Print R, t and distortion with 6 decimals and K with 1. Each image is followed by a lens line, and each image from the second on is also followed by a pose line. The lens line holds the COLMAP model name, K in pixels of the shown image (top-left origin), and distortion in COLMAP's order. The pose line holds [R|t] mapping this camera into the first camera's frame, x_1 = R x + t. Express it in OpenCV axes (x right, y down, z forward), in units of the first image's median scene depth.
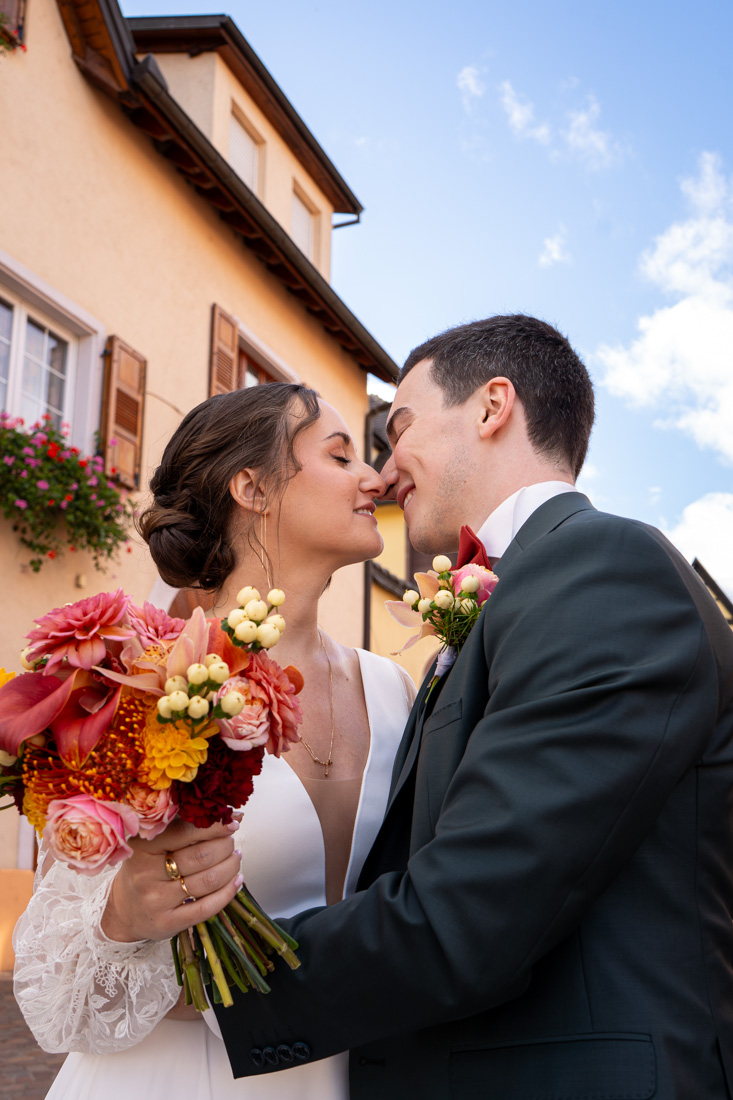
lens RADIAL K [[1456.9, 0, 366.5], [0, 1456.9, 550.0], [0, 0, 1]] dist [0.002265, 0.014460]
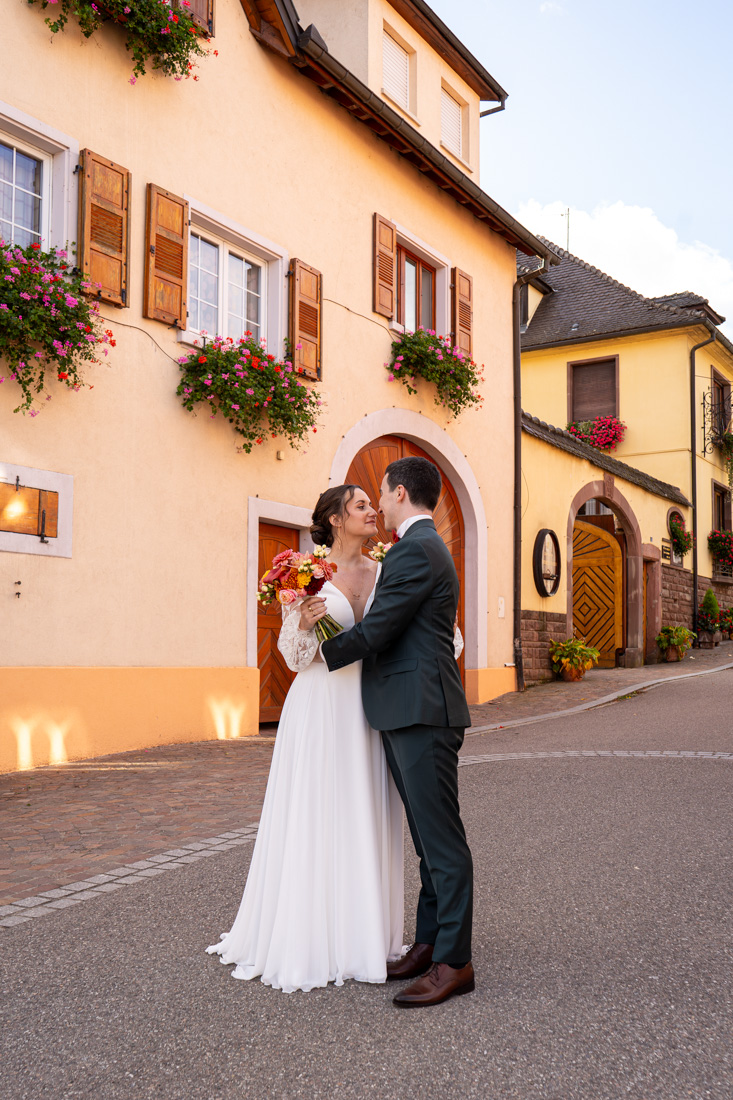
lens RADIAL K [[1456.9, 0, 366.5], [0, 1456.9, 550.0], [0, 0, 1]] dist [0.002265, 0.014460]
pose [[0.990209, -0.031627, -0.135962, 0.057306], [0.048257, 0.991502, 0.120813, -0.047658], [0.130986, -0.126191, 0.983320, -0.296073]]
